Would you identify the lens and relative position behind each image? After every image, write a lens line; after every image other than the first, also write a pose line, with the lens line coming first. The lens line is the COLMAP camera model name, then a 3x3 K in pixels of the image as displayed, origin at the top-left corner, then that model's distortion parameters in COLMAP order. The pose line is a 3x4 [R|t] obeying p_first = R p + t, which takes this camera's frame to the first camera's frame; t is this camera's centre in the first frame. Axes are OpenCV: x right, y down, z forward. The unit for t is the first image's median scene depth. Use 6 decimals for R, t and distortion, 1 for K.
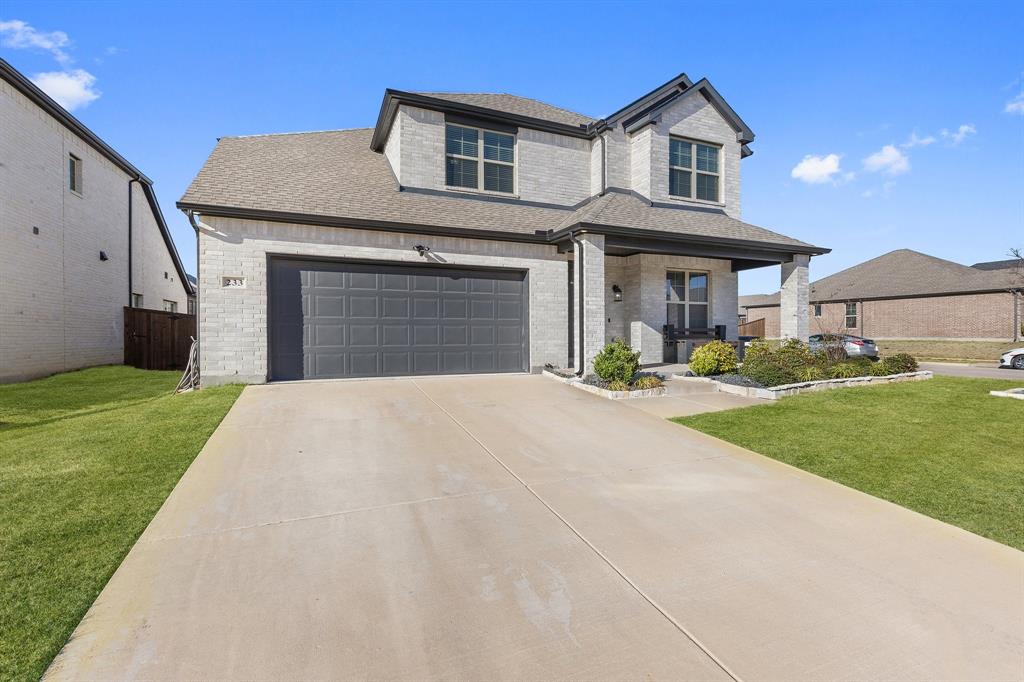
lens RADIAL K [[441.8, 0, 512.0], [0, 441.8, 341.0], [0, 0, 1]] dist [-0.000881, -0.000119]
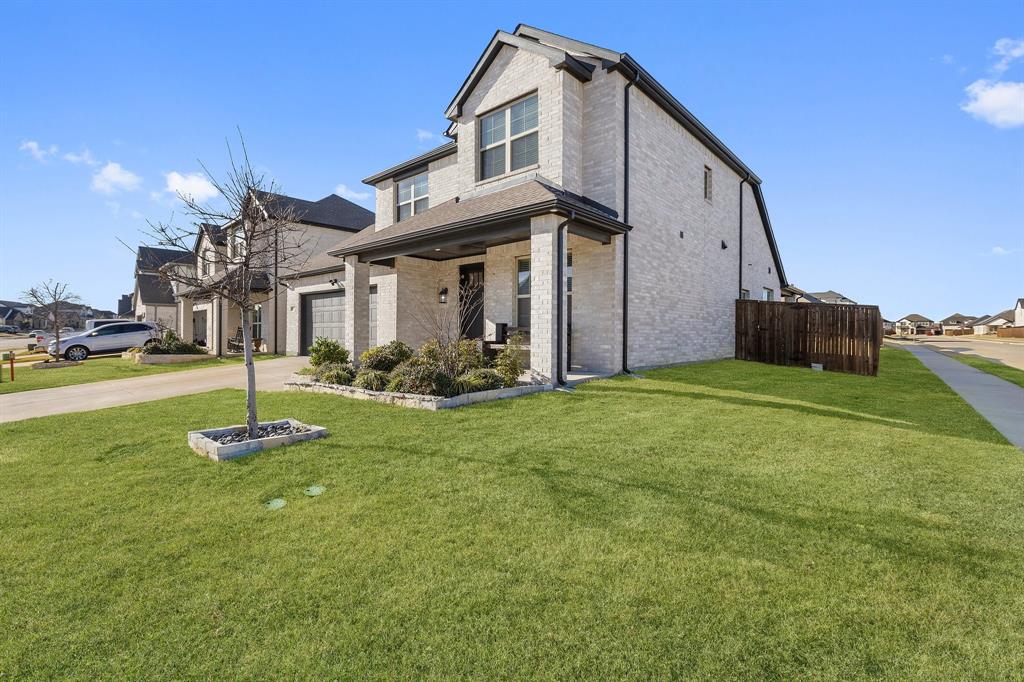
lens RADIAL K [[460.6, 0, 511.7], [0, 460.6, 331.4], [0, 0, 1]] dist [-0.000346, 0.000165]
pose [[0.437158, 0.006179, -0.899364, 1.207594], [-0.009244, 0.999954, 0.002377, -0.023003], [0.899337, 0.007275, 0.437195, 0.625502]]
